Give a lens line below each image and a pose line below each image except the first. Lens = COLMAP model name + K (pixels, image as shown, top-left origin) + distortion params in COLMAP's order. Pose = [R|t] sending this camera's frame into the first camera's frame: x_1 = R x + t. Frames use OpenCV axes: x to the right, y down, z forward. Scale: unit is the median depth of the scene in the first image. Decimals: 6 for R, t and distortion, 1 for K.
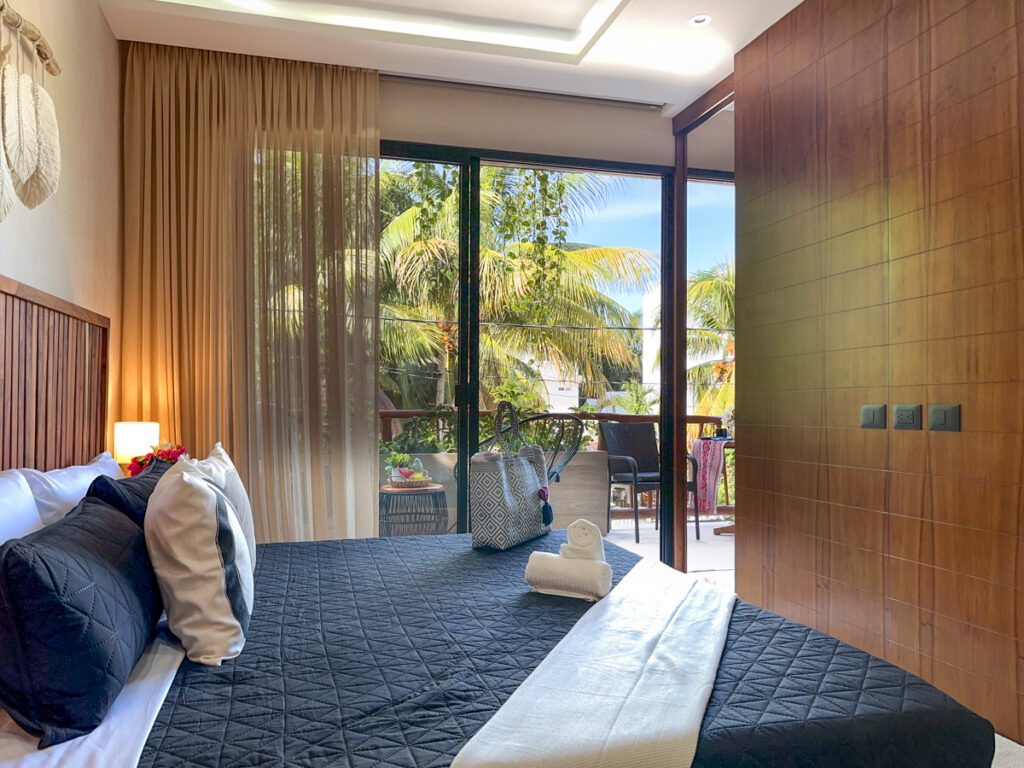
lens RADIAL K [[724.1, 0, 512.0], [0, 724.1, 384.0], [0, 0, 1]] dist [-0.004620, -0.001537]
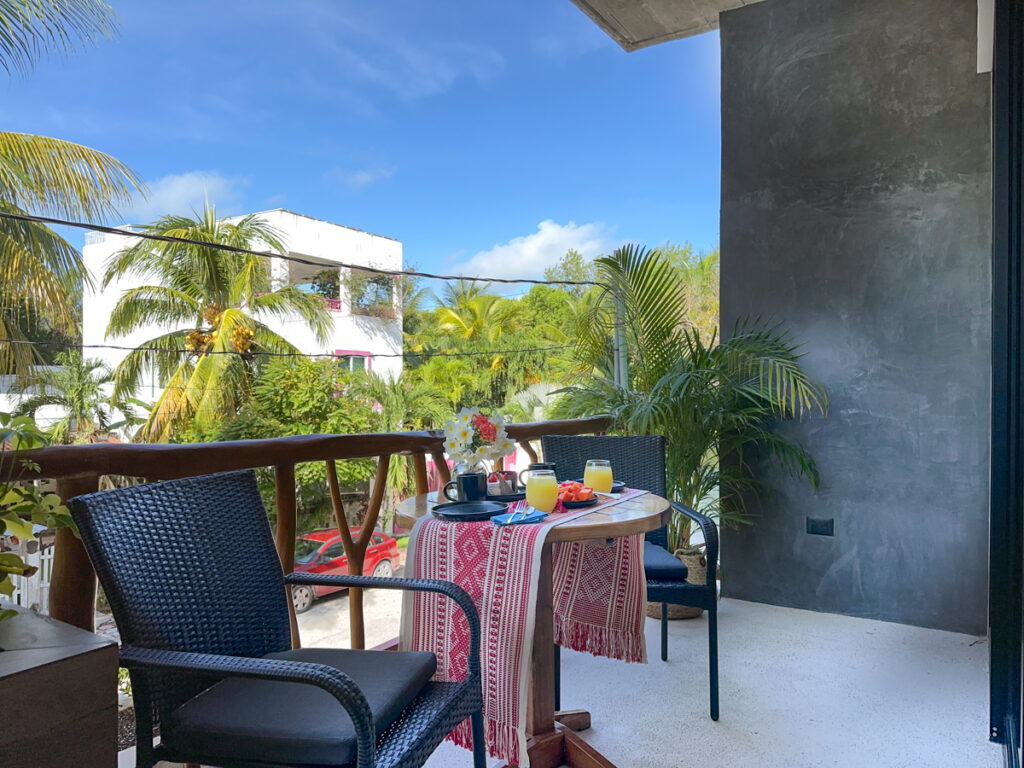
lens RADIAL K [[712.0, 0, 515.4], [0, 712.0, 389.7], [0, 0, 1]] dist [0.055525, -0.059646]
pose [[0.747704, -0.009933, 0.663958, 0.014882], [-0.017335, 0.999255, 0.034470, 0.001599], [-0.663806, -0.037283, 0.746975, 0.144087]]
